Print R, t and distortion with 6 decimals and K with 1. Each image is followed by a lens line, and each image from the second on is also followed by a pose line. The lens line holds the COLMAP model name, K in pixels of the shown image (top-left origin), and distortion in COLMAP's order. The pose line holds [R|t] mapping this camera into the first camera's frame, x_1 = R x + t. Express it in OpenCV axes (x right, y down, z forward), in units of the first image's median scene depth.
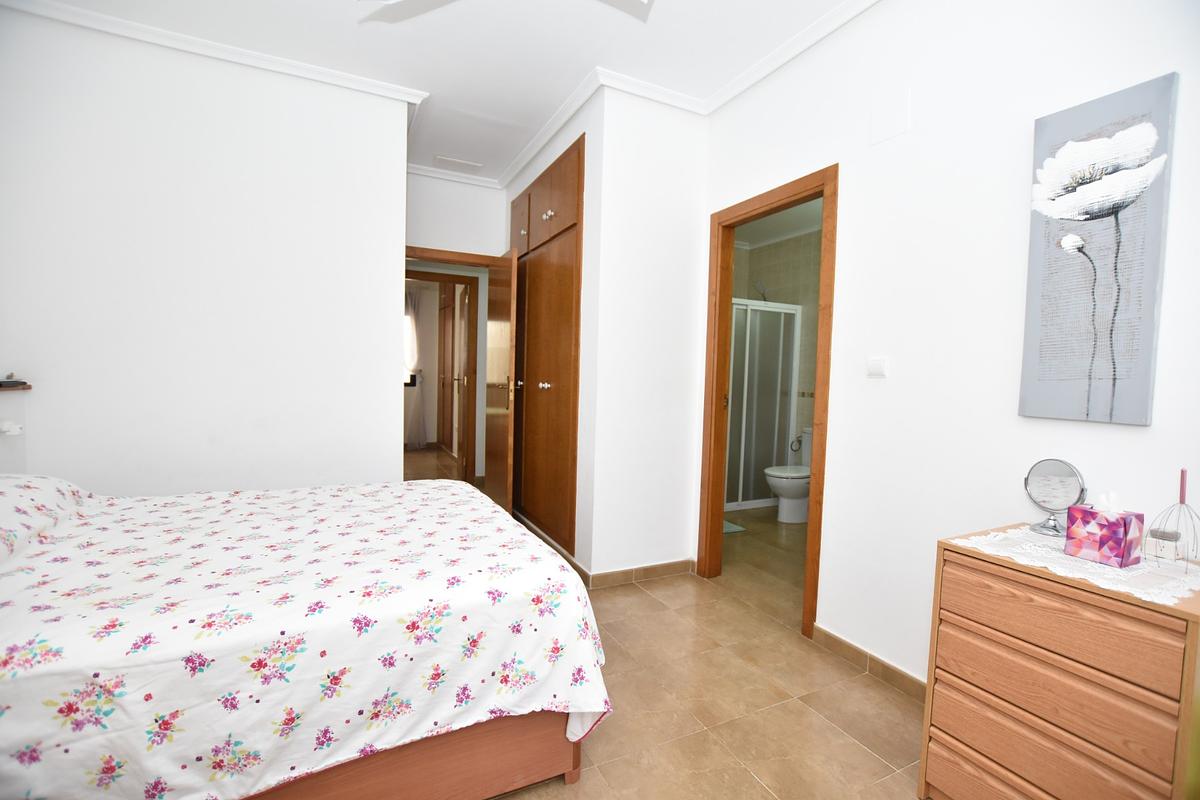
lens RADIAL K [[529.6, 0, 600.0], [0, 529.6, 400.0], [0, 0, 1]] dist [-0.032399, 0.003701]
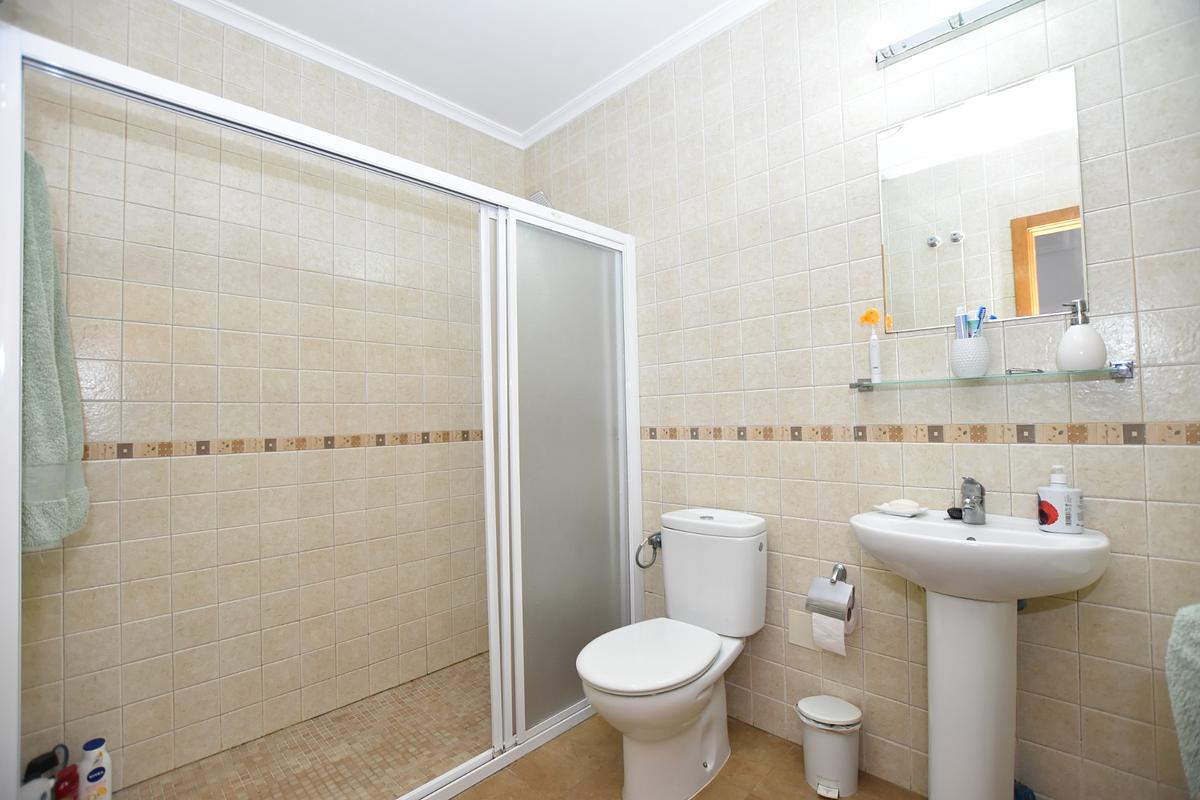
lens RADIAL K [[529.6, 0, 600.0], [0, 529.6, 400.0], [0, 0, 1]] dist [-0.032399, 0.003701]
pose [[0.941869, -0.042294, 0.333309, 0.200431], [0.068951, 0.995262, -0.068555, -0.010360], [-0.328830, 0.087552, 0.940322, 0.602118]]
